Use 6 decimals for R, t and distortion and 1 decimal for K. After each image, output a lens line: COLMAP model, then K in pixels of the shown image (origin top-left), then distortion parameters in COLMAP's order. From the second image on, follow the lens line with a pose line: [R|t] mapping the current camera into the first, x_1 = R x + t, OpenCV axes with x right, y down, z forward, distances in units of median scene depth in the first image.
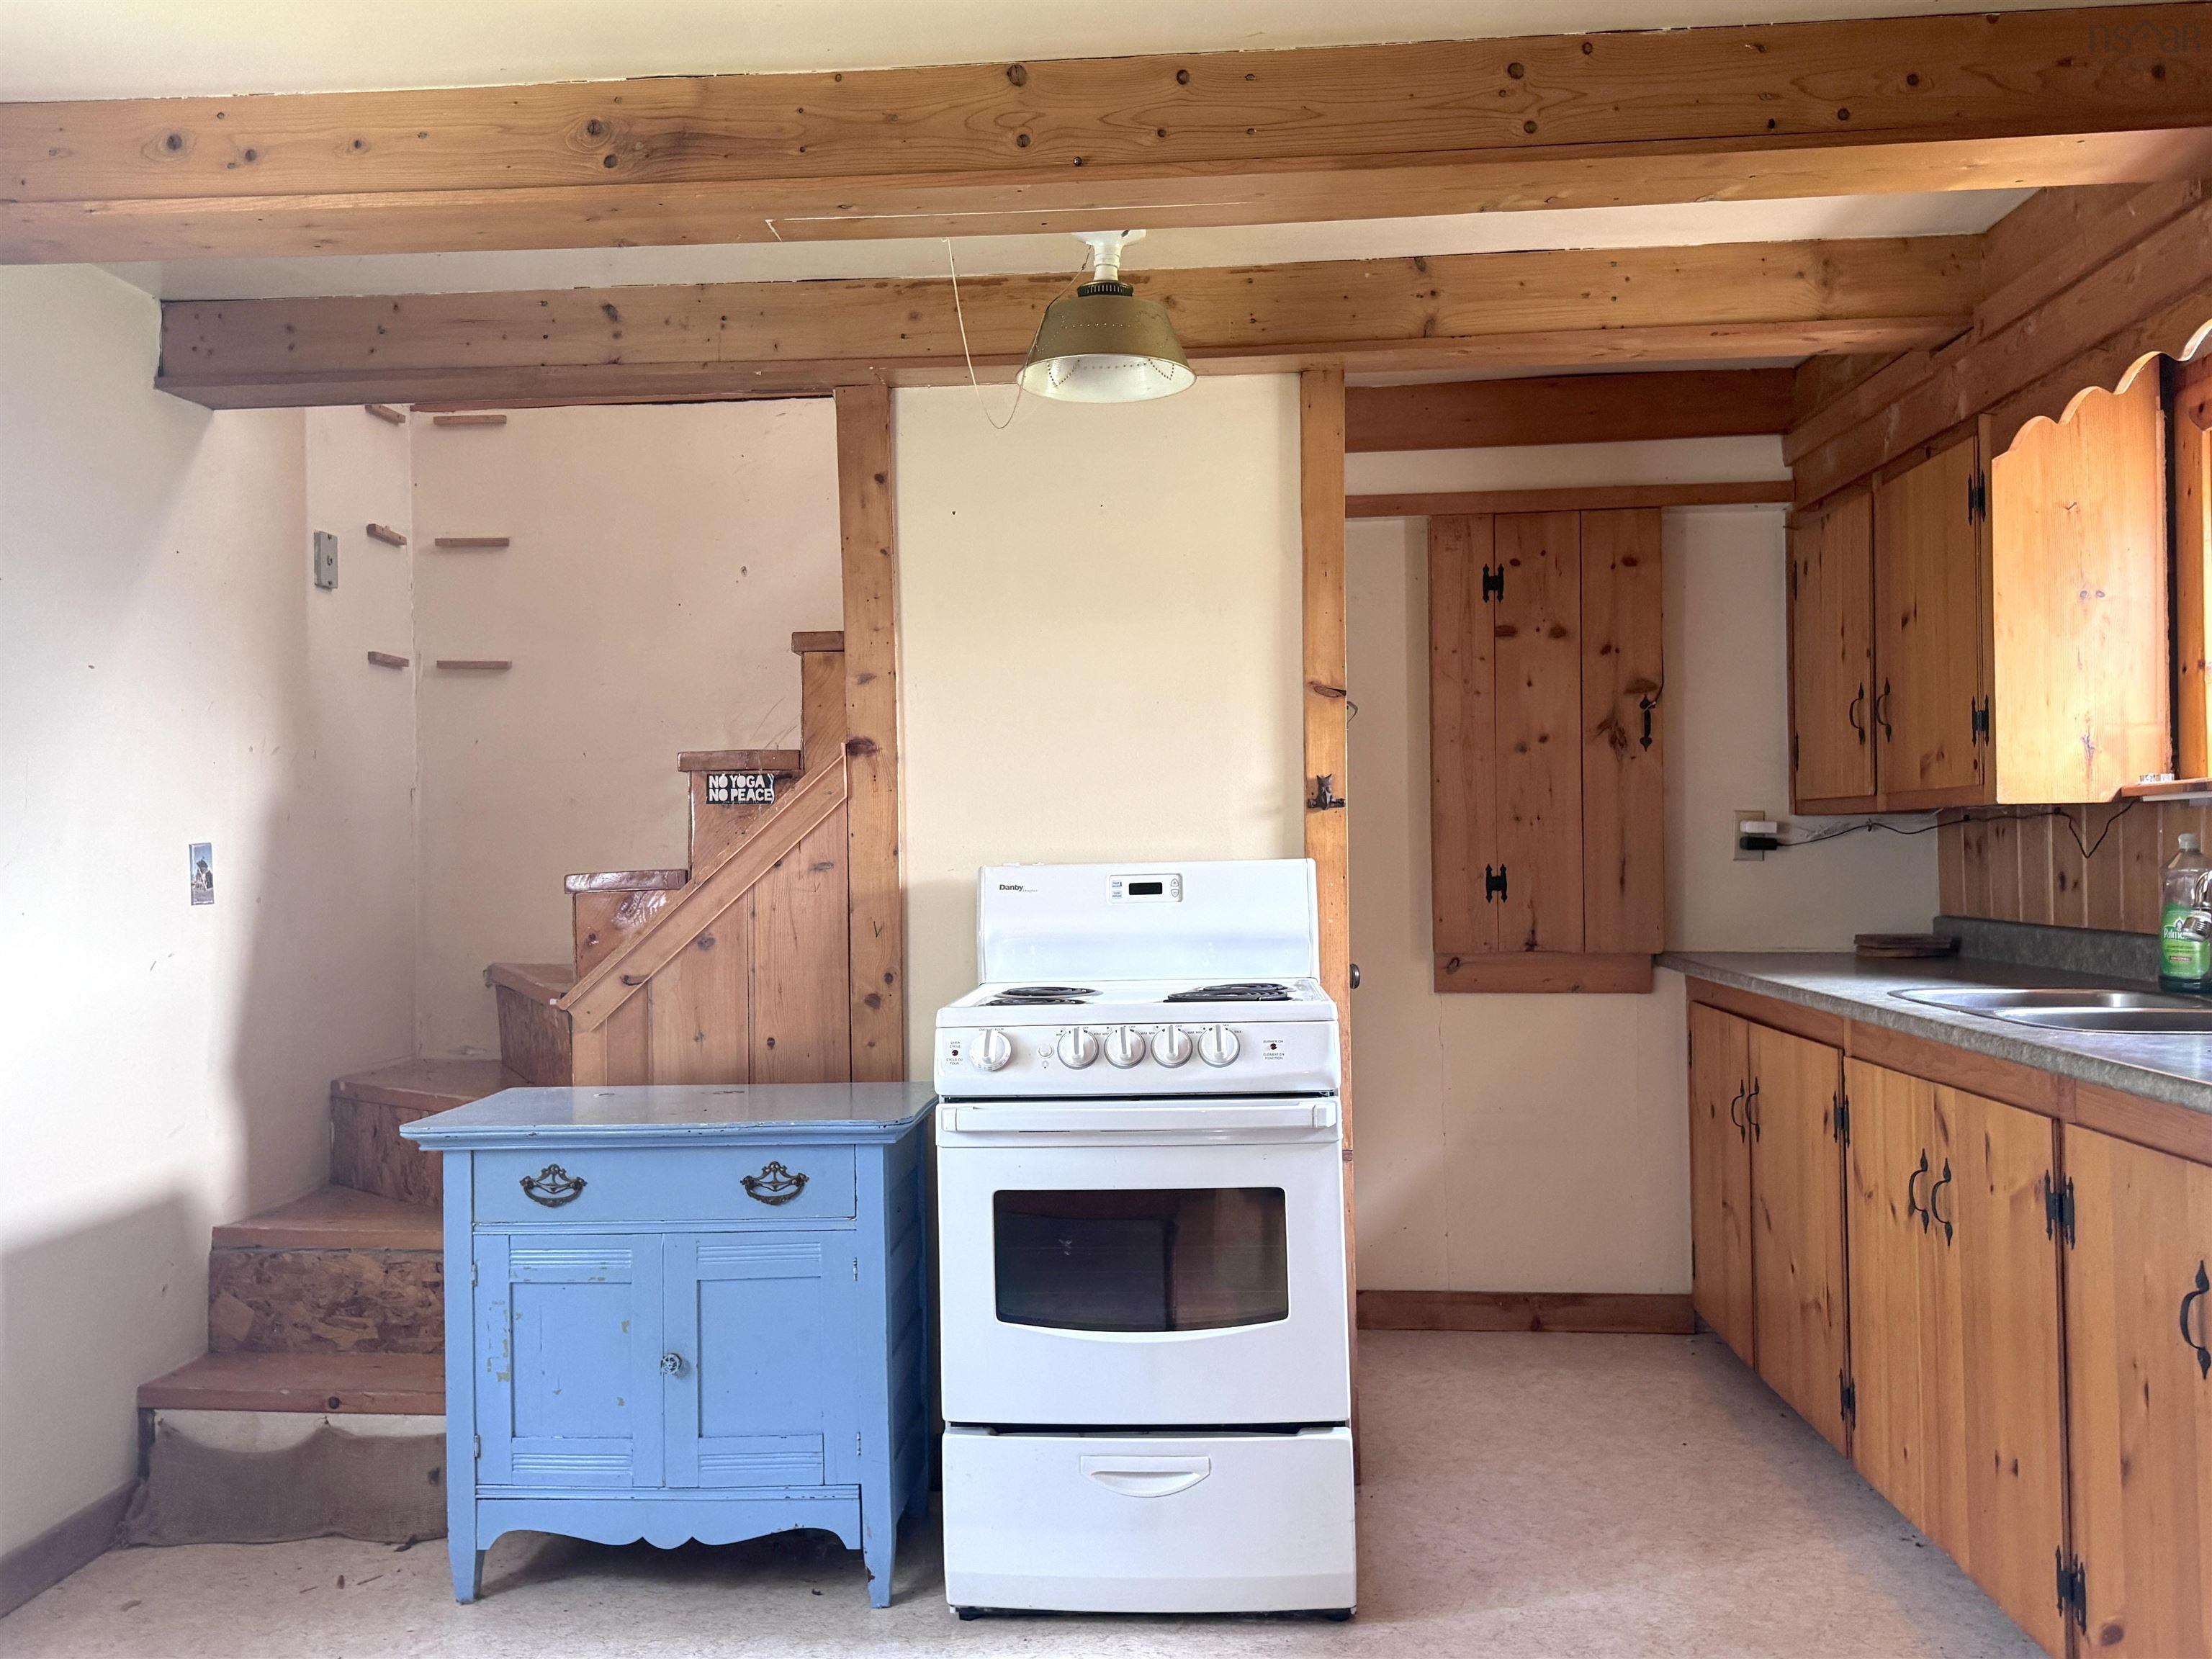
lens RADIAL K [[1796.2, 0, 1104.7], [0, 1796.2, 829.8], [0, 0, 1]] dist [0.145233, -0.281951]
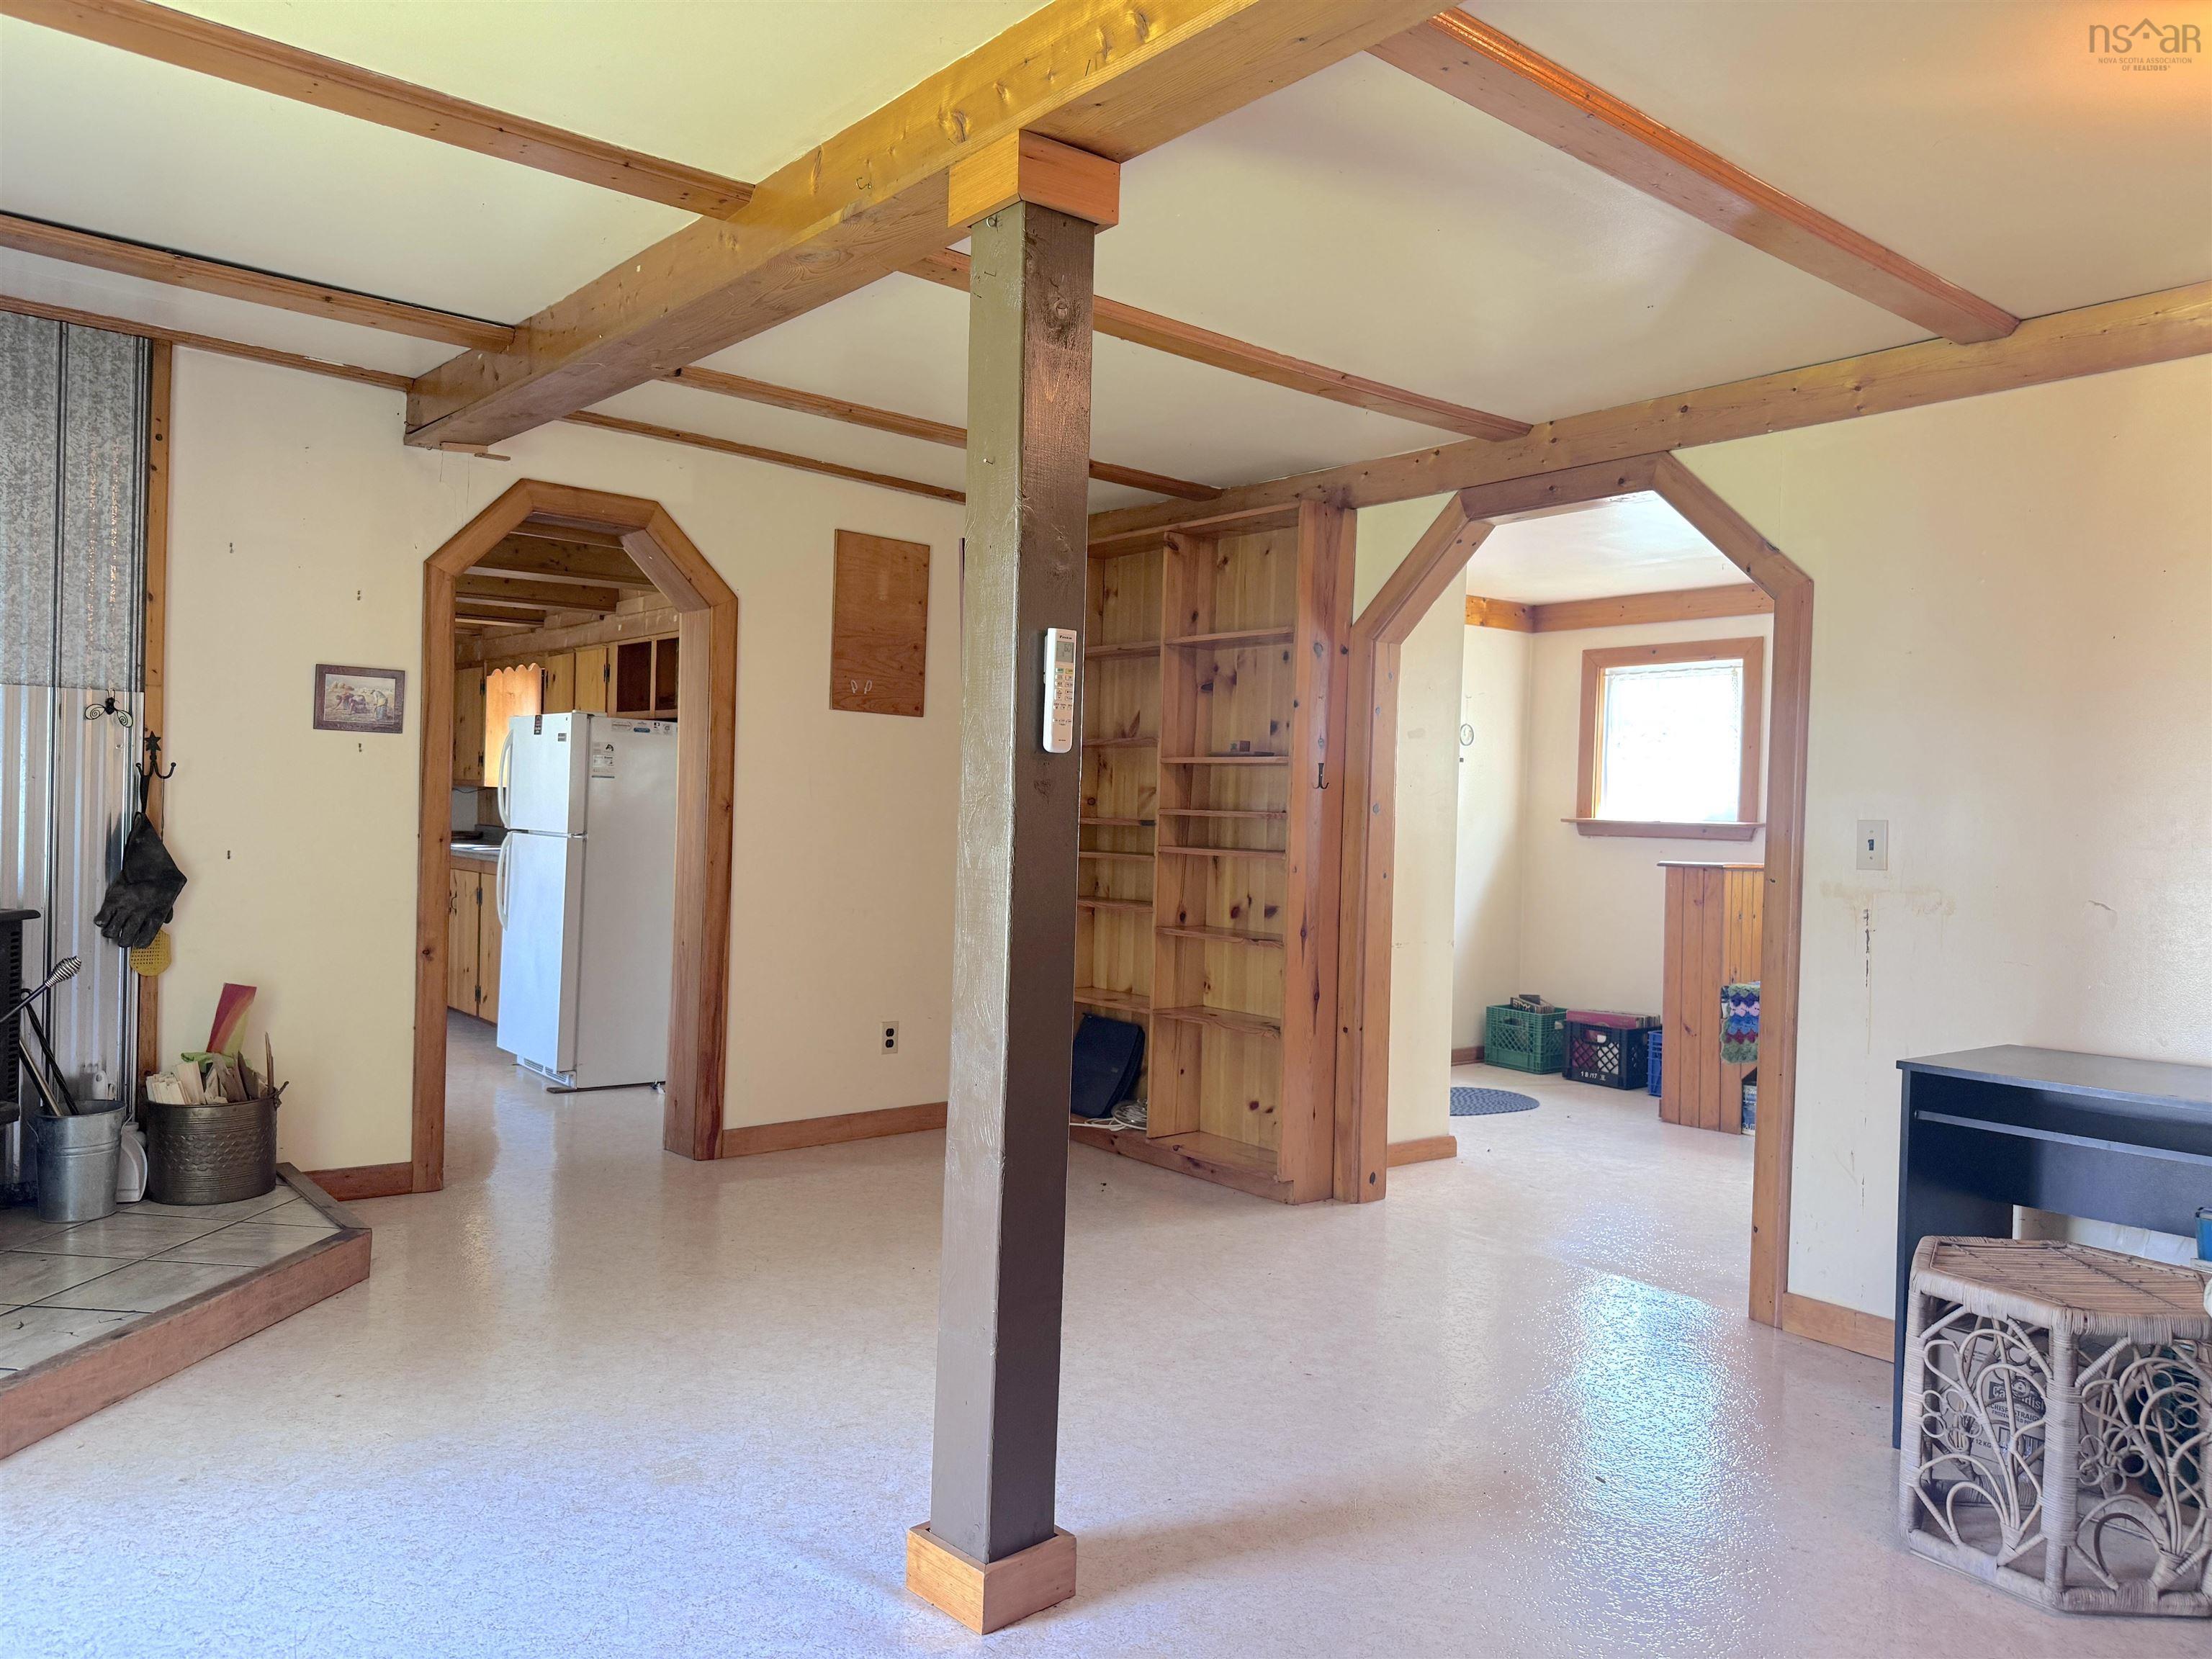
lens RADIAL K [[1570.2, 0, 1113.2], [0, 1570.2, 827.4], [0, 0, 1]] dist [0.123400, -0.180073]
pose [[0.729798, 0.026392, 0.683154, -0.541493], [-0.051413, 0.998544, 0.016346, -0.040765], [-0.681727, -0.047052, 0.730092, -1.592537]]
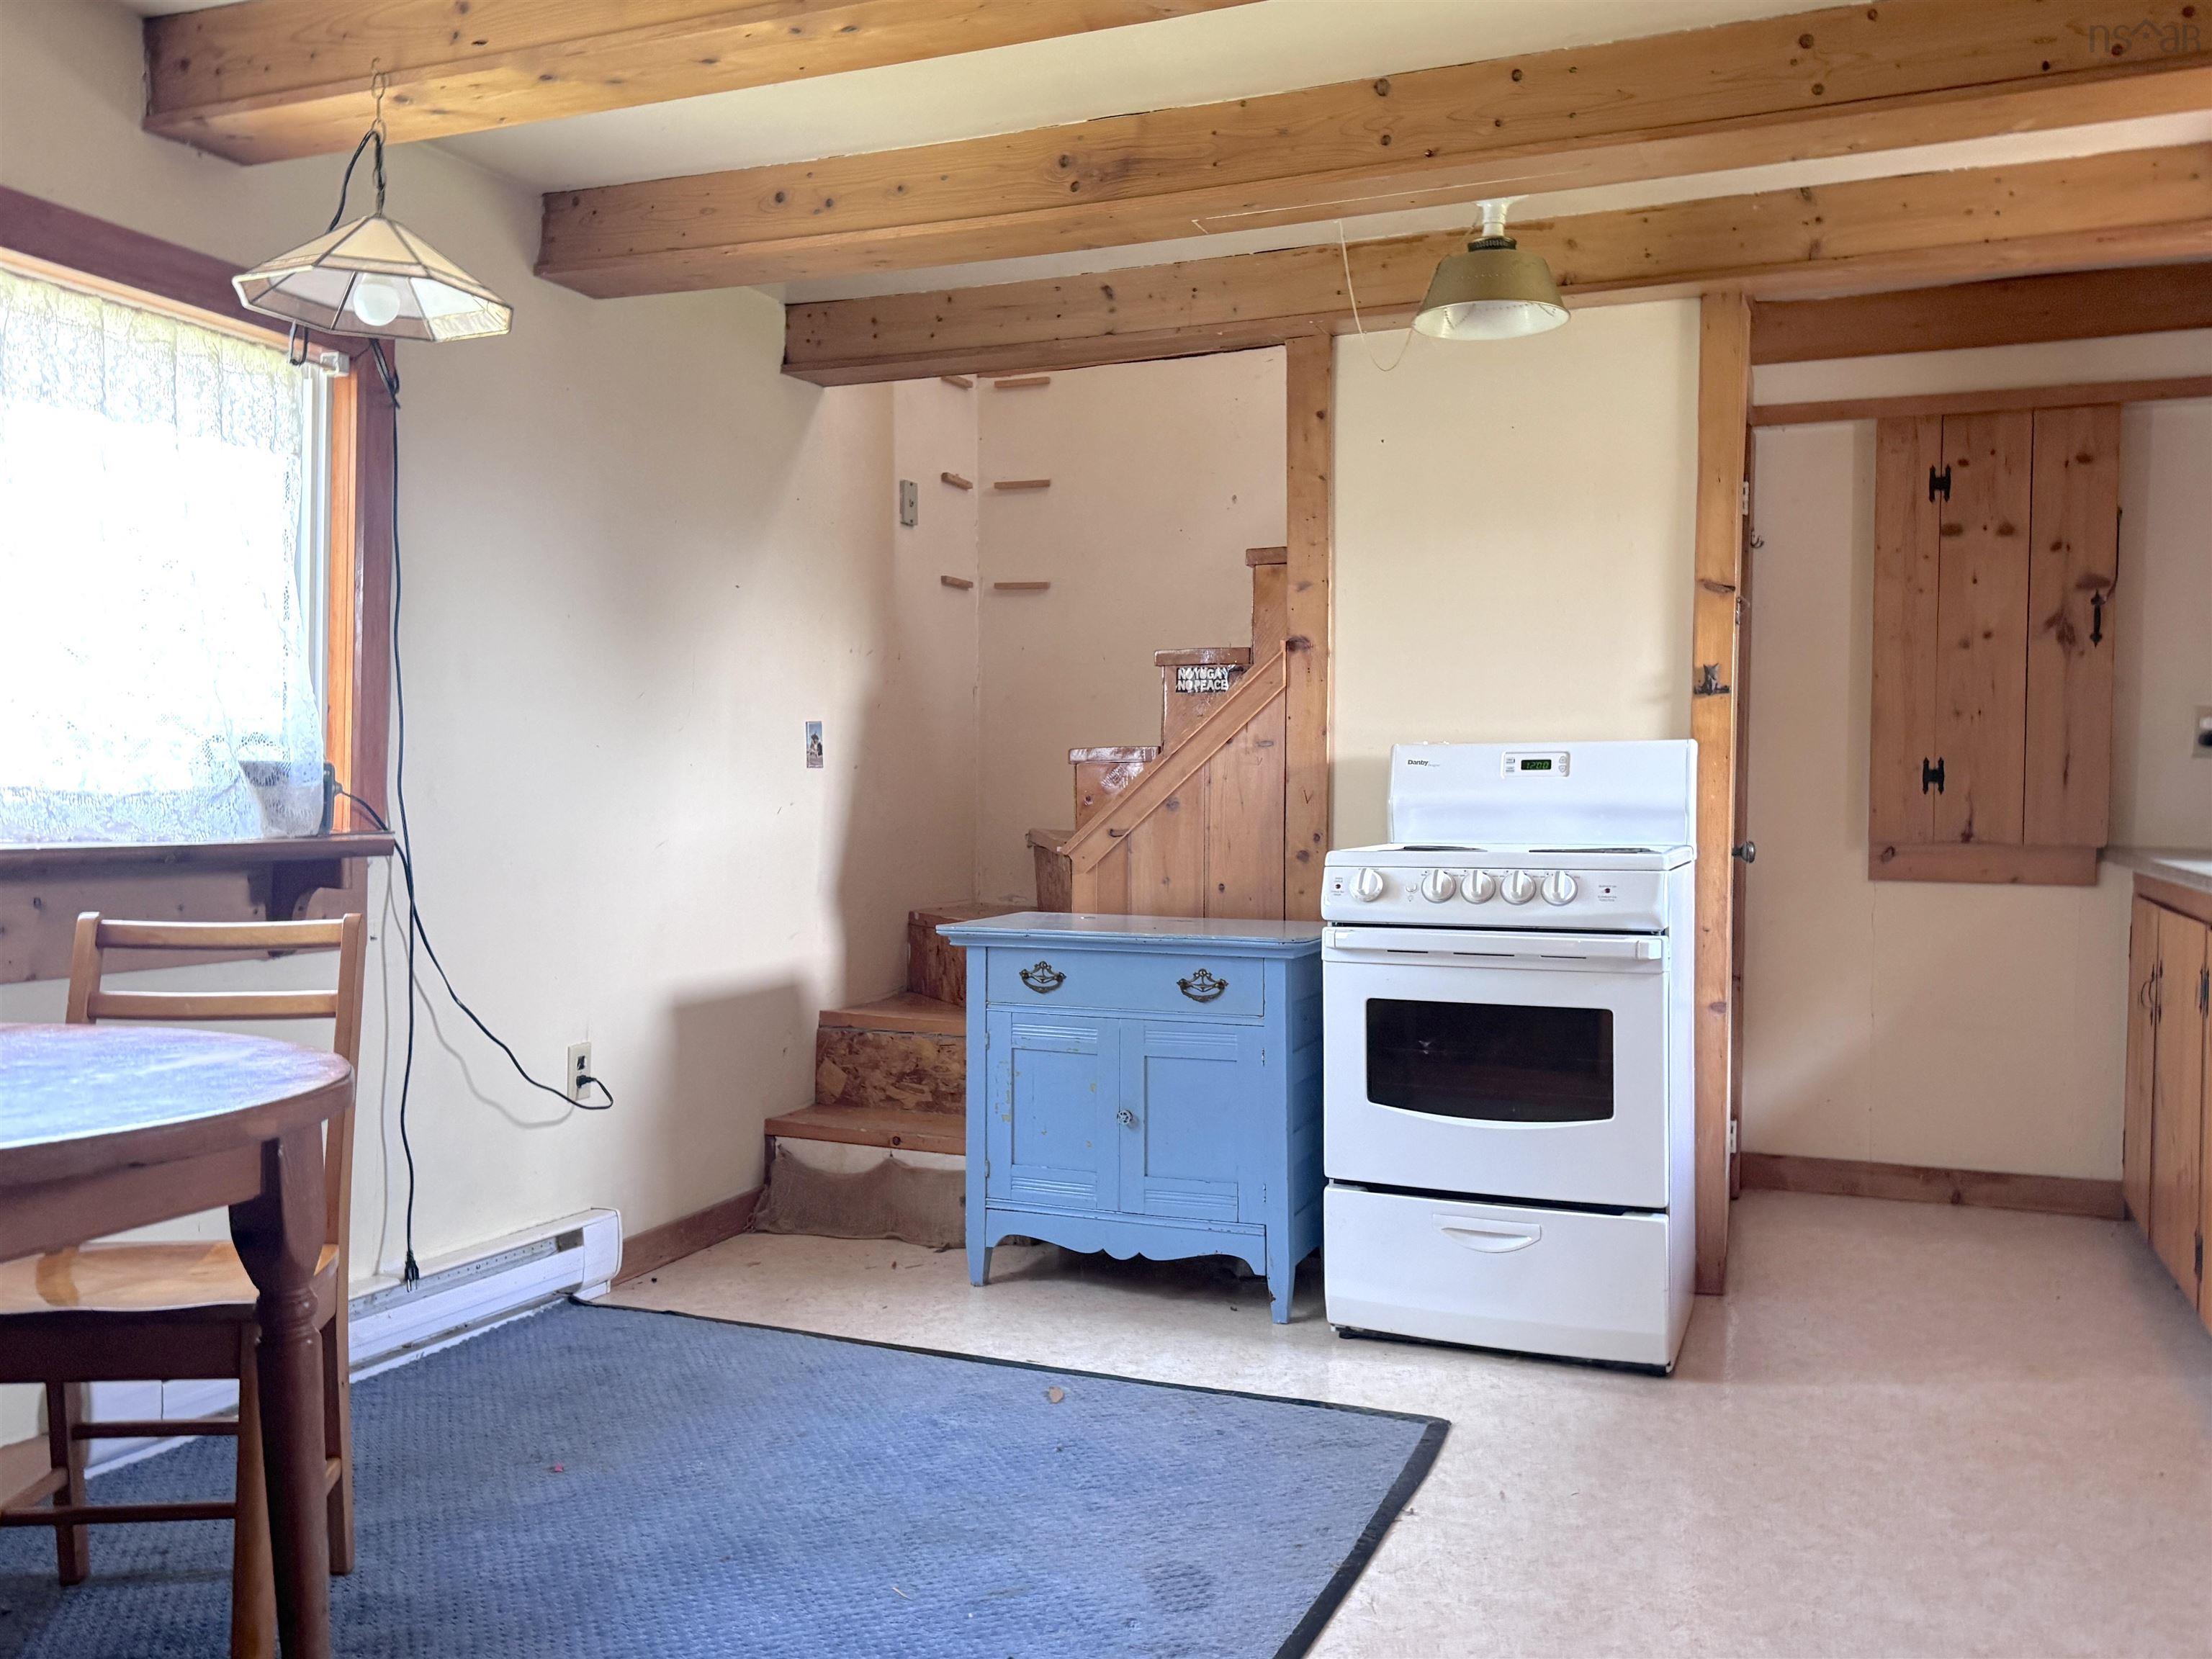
lens RADIAL K [[1796.2, 0, 1104.7], [0, 1796.2, 829.8], [0, 0, 1]] dist [0.145233, -0.281951]
pose [[0.947407, 0.026797, -0.318907, 0.130072], [-0.013940, 0.998998, 0.042533, 0.028741], [0.319727, -0.035851, 0.946831, -0.179854]]
